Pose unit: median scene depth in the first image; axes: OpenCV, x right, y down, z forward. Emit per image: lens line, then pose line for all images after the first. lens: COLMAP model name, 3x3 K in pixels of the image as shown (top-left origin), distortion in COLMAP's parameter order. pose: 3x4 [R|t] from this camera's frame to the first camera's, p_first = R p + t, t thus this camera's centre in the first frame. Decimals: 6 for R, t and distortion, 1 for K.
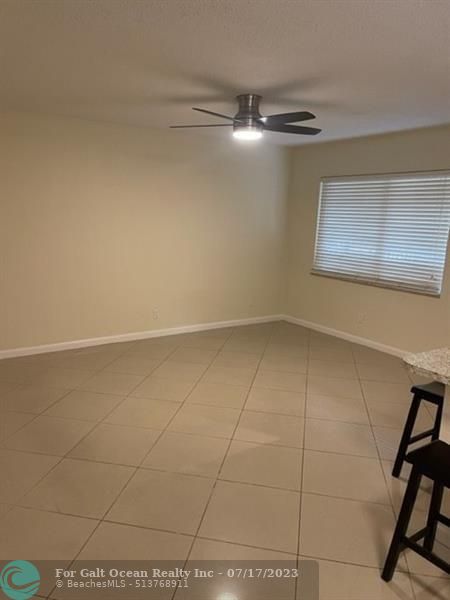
lens RADIAL K [[457.2, 0, 221.8], [0, 457.2, 297.7], [0, 0, 1]] dist [0.062700, -0.056588]
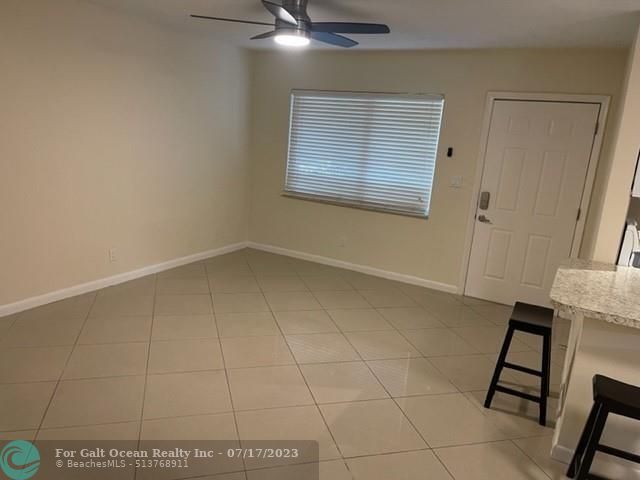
lens RADIAL K [[487.7, 0, 318.2], [0, 487.7, 239.8], [0, 0, 1]] dist [0.062700, -0.056588]
pose [[0.891484, -0.067802, 0.447950, -0.214741], [0.039251, 0.996579, 0.072729, -0.038102], [-0.451349, -0.047254, 0.891096, 0.114704]]
